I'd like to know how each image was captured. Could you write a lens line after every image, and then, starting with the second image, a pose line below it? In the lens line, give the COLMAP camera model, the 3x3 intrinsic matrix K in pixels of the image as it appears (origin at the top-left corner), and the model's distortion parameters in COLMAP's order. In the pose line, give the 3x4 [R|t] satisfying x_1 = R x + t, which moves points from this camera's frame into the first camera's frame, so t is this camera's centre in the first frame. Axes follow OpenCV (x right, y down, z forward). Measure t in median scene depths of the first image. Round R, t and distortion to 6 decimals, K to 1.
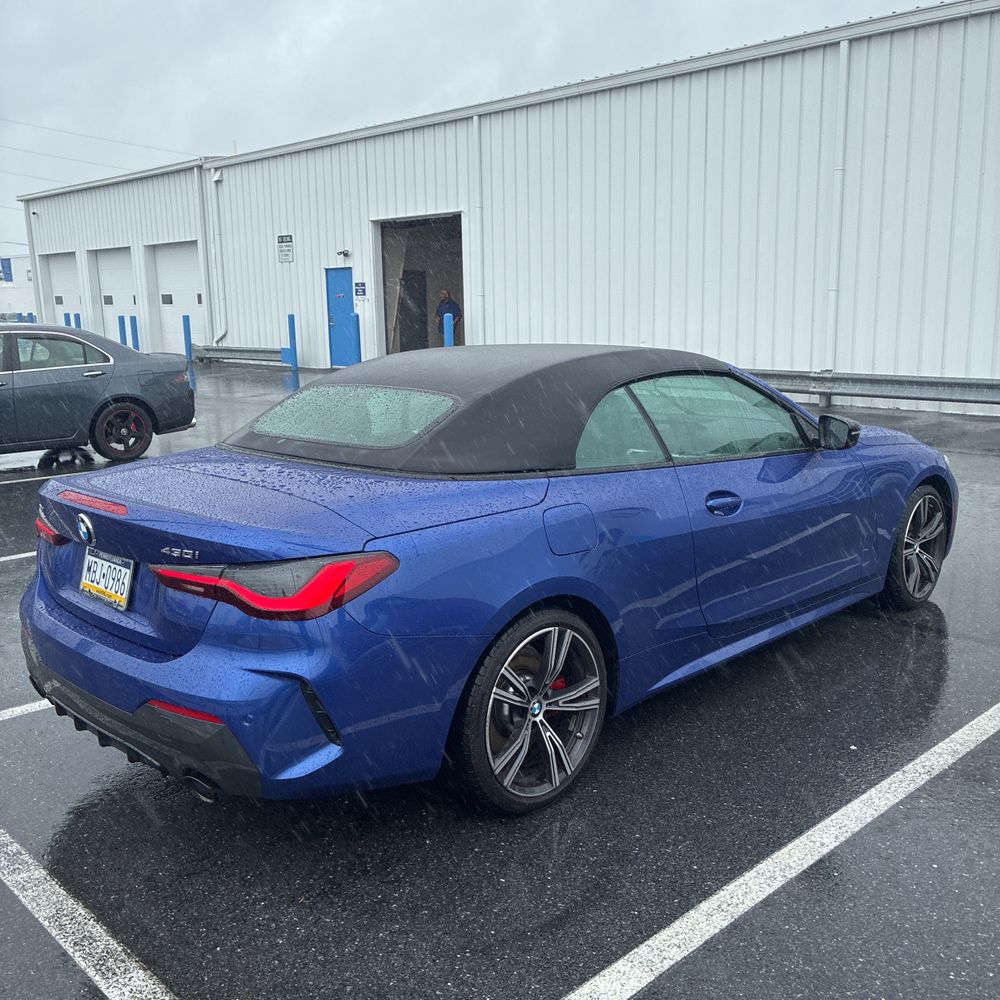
lens RADIAL K [[1013.6, 0, 501.4], [0, 1013.6, 497.5], [0, 0, 1]] dist [0.021580, 0.000000]
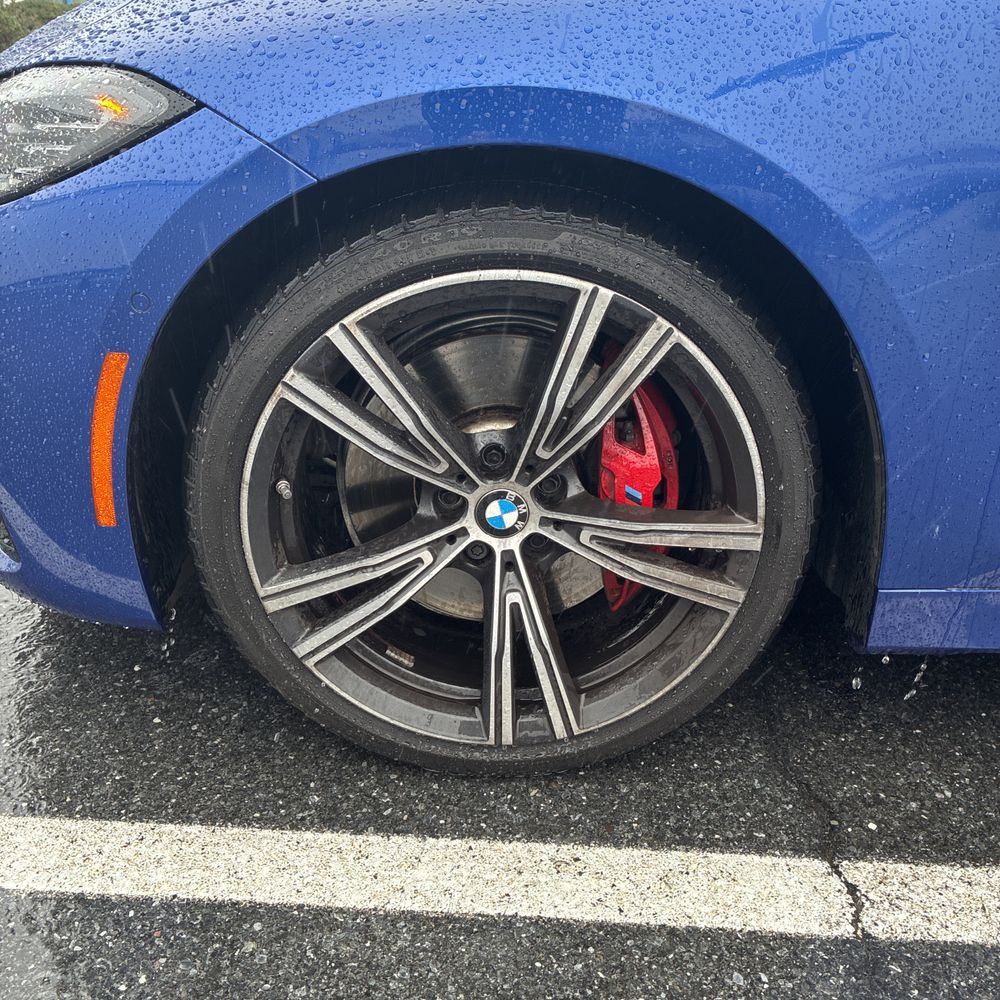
lens RADIAL K [[1013.6, 0, 497.5], [0, 1013.6, 485.3], [0, 0, 1]] dist [0.021580, 0.000000]
pose [[0.692313, 0.395647, -0.603462, 0.225584], [-0.274617, 0.917818, 0.286698, 0.100964], [0.667299, -0.032764, 0.744069, 0.730115]]
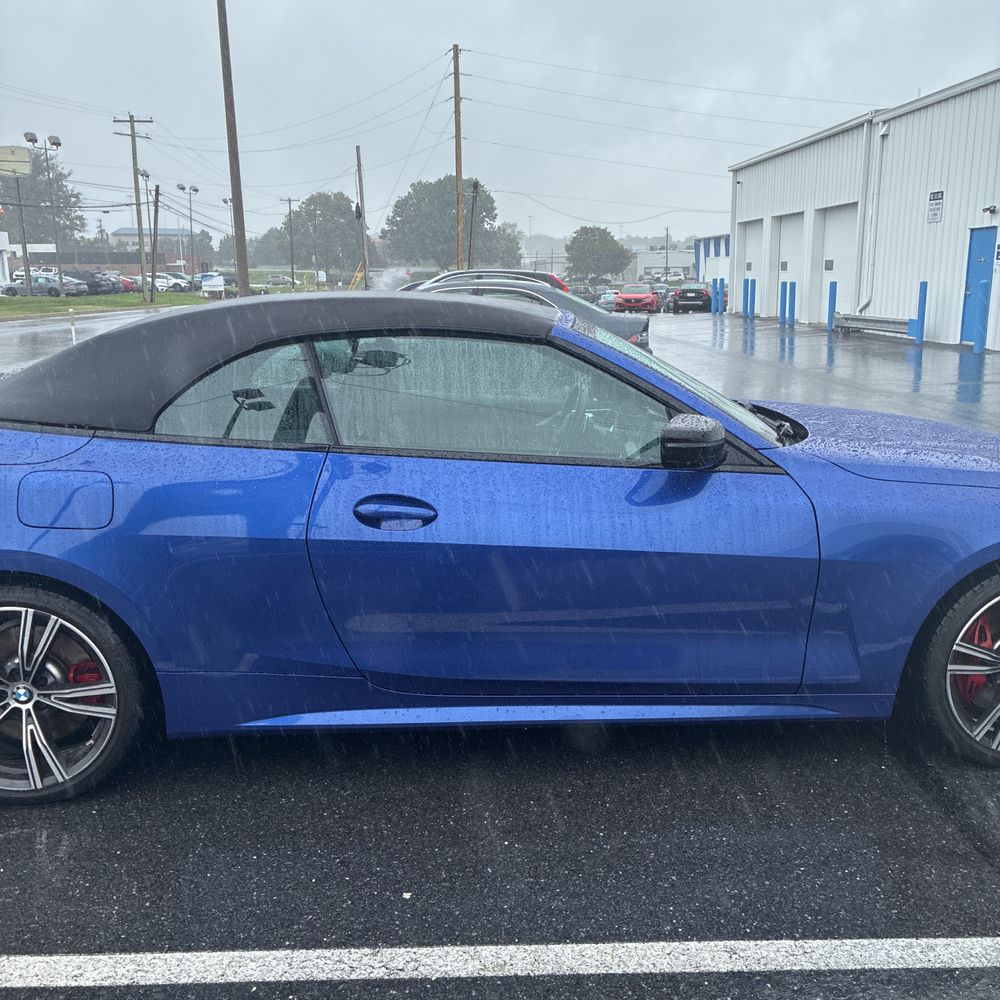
lens RADIAL K [[1013.6, 0, 516.7], [0, 1013.6, 519.4], [0, 0, 1]] dist [0.021580, 0.000000]
pose [[0.753975, 0.167398, -0.635216, 0.868852], [-0.136576, 0.985802, 0.097678, -0.084077], [0.642548, 0.013109, 0.766133, 0.580836]]
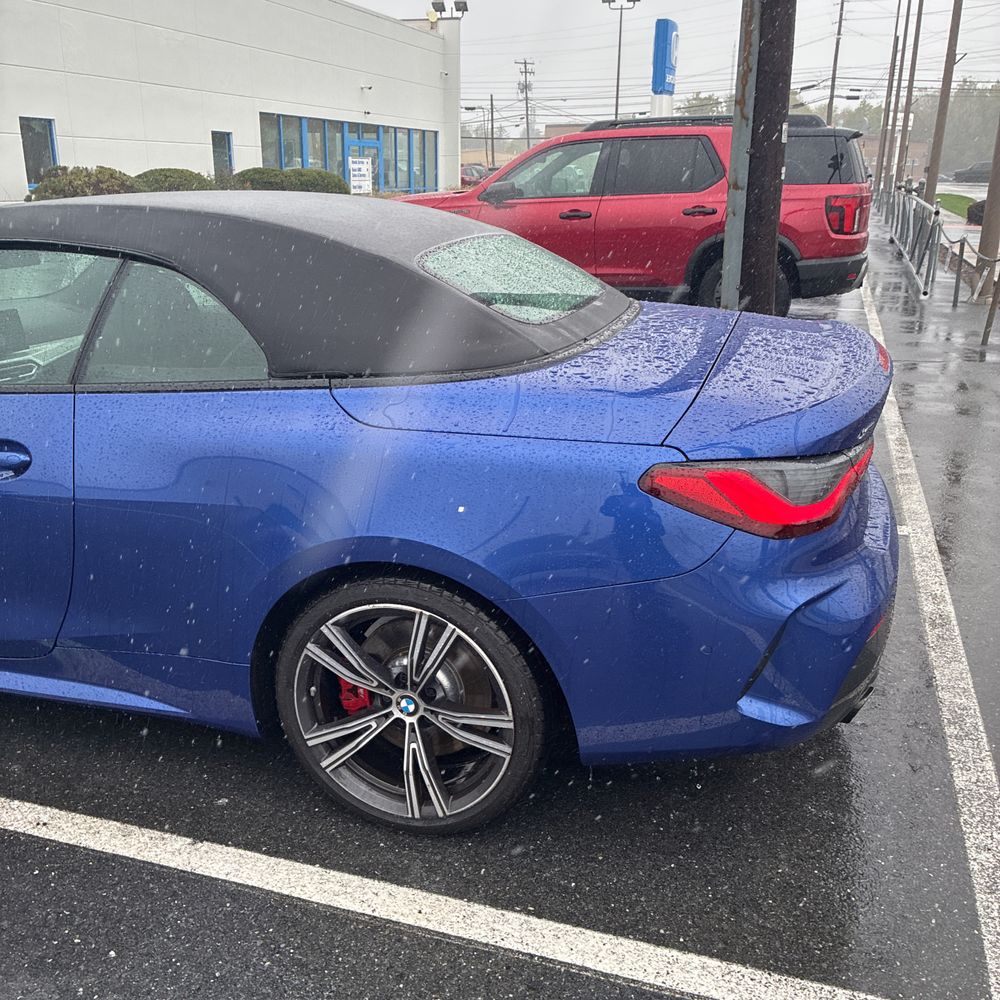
lens RADIAL K [[1013.6, 0, 500.8], [0, 1013.6, 518.4], [0, 0, 1]] dist [0.021580, 0.000000]
pose [[0.460692, 0.319235, -0.828162, 0.606207], [-0.185958, 0.947084, 0.261631, -0.117446], [0.867861, 0.033472, 0.495679, 0.675577]]
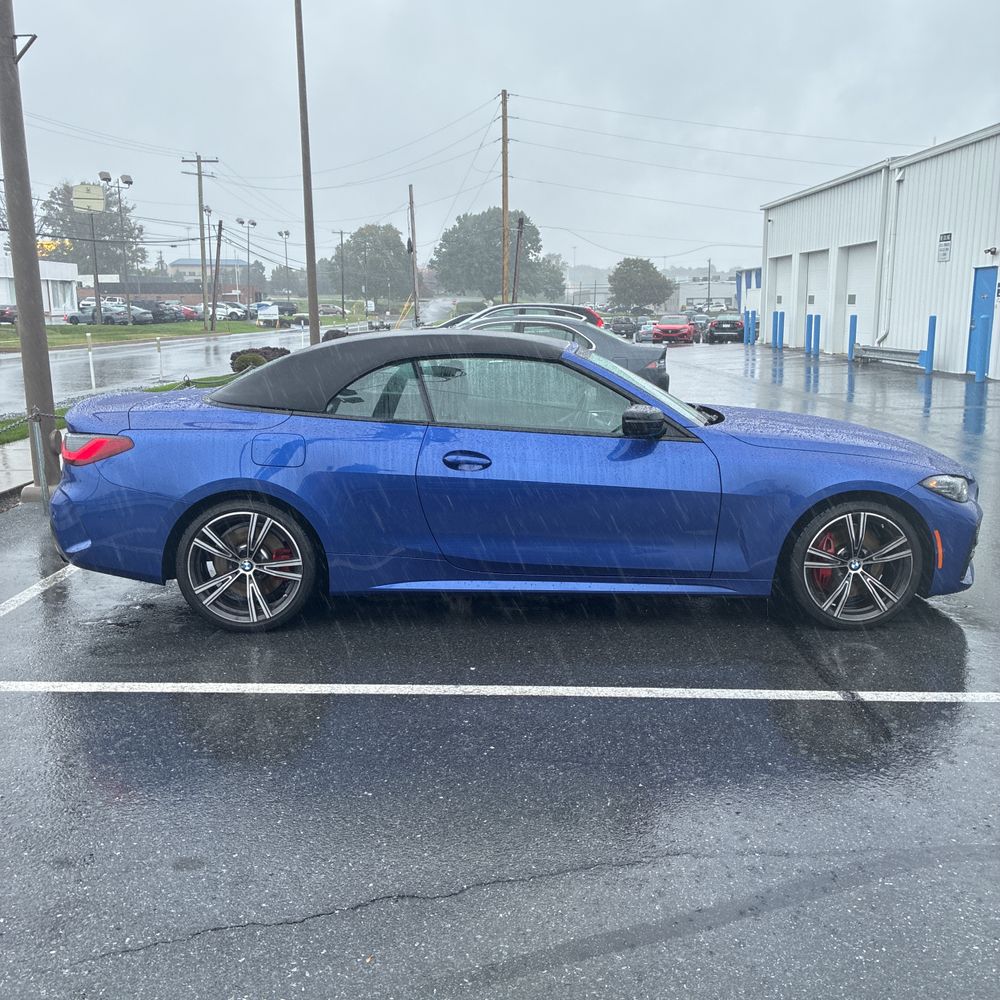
lens RADIAL K [[1013.6, 0, 513.6], [0, 1013.6, 518.5], [0, 0, 1]] dist [0.021580, 0.000000]
pose [[0.723073, 0.158863, -0.672256, 1.278946], [-0.146300, 0.986338, 0.075726, -0.031070], [0.675101, 0.043595, 0.736436, 0.155555]]
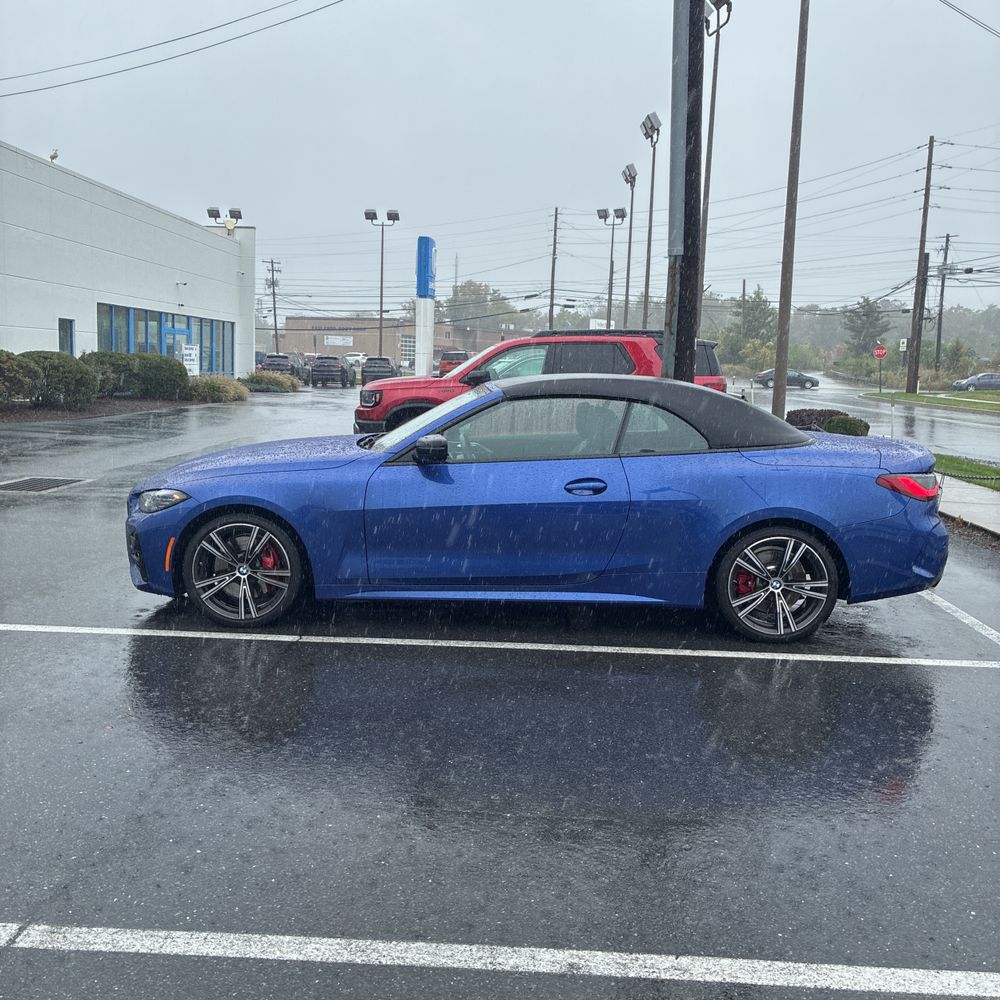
lens RADIAL K [[1013.6, 0, 507.1], [0, 1013.6, 505.9], [0, 0, 1]] dist [0.021580, 0.000000]
pose [[0.680534, 0.150372, -0.717121, 0.903822], [-0.185999, 0.982109, 0.029428, 0.109109], [0.708716, 0.113357, 0.696327, -0.506890]]
